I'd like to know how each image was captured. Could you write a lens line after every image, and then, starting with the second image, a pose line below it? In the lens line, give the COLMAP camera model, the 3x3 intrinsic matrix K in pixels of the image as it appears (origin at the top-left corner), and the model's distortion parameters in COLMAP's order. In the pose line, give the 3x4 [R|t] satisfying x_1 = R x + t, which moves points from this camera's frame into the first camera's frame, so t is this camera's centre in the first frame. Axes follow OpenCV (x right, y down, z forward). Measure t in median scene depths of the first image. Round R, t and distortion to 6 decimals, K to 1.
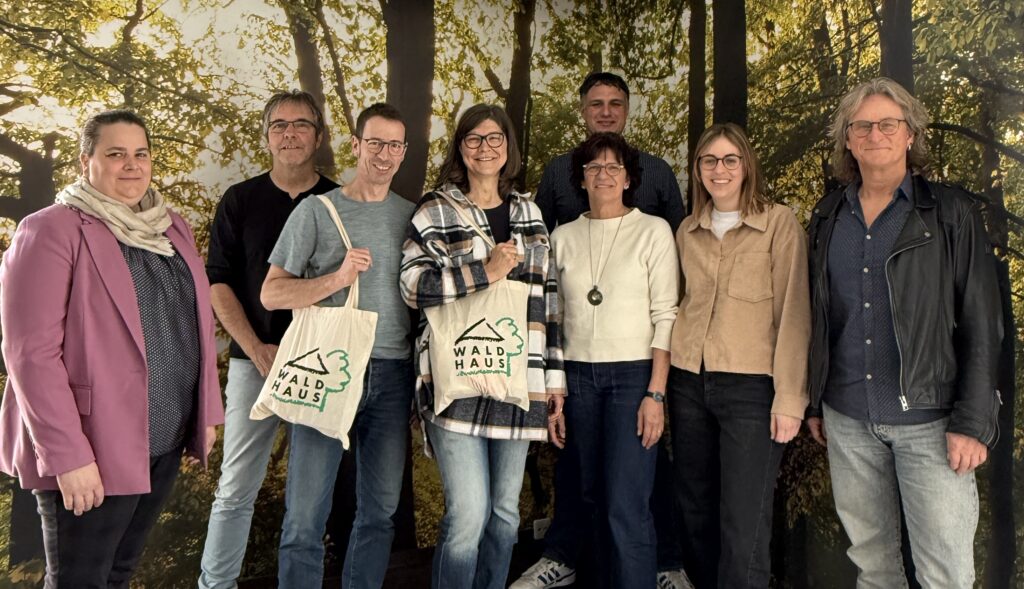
lens RADIAL K [[914.4, 0, 510.9], [0, 914.4, 192.9], [0, 0, 1]] dist [0.000080, -0.005699]
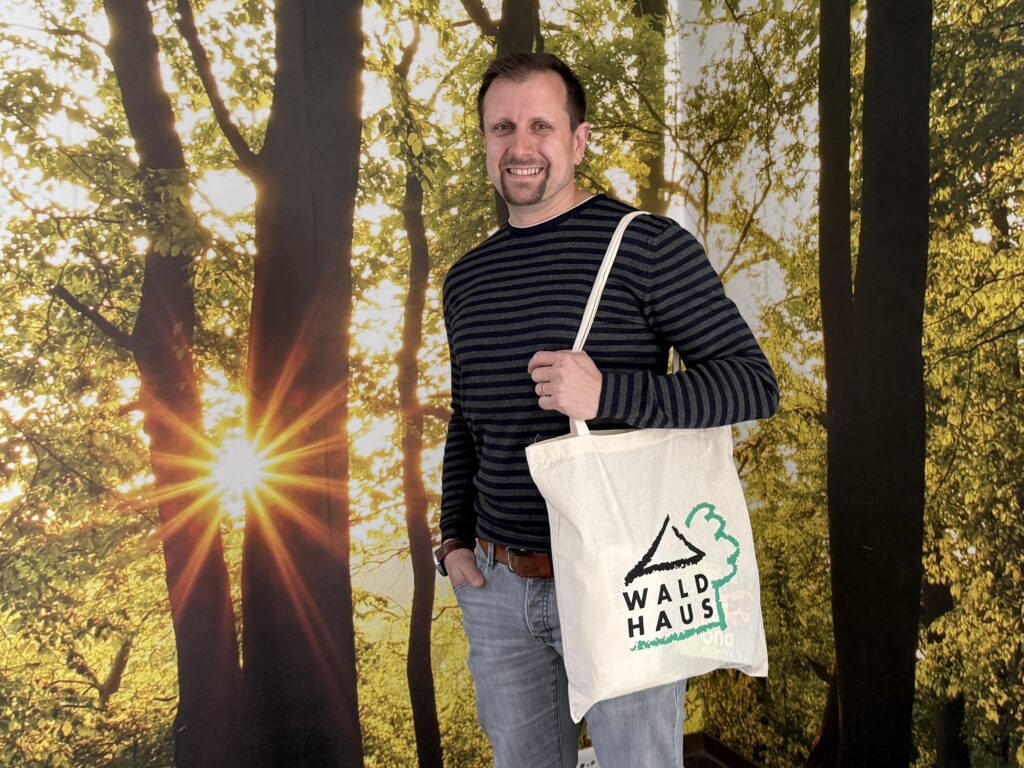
lens RADIAL K [[1236.9, 0, 565.6], [0, 1236.9, 293.3], [0, 0, 1]] dist [0.209550, -0.491893]
pose [[0.999320, -0.036681, 0.003840, 0.030743], [0.036204, 0.995494, 0.087641, -0.011490], [-0.007037, -0.087443, 0.996145, 0.223758]]
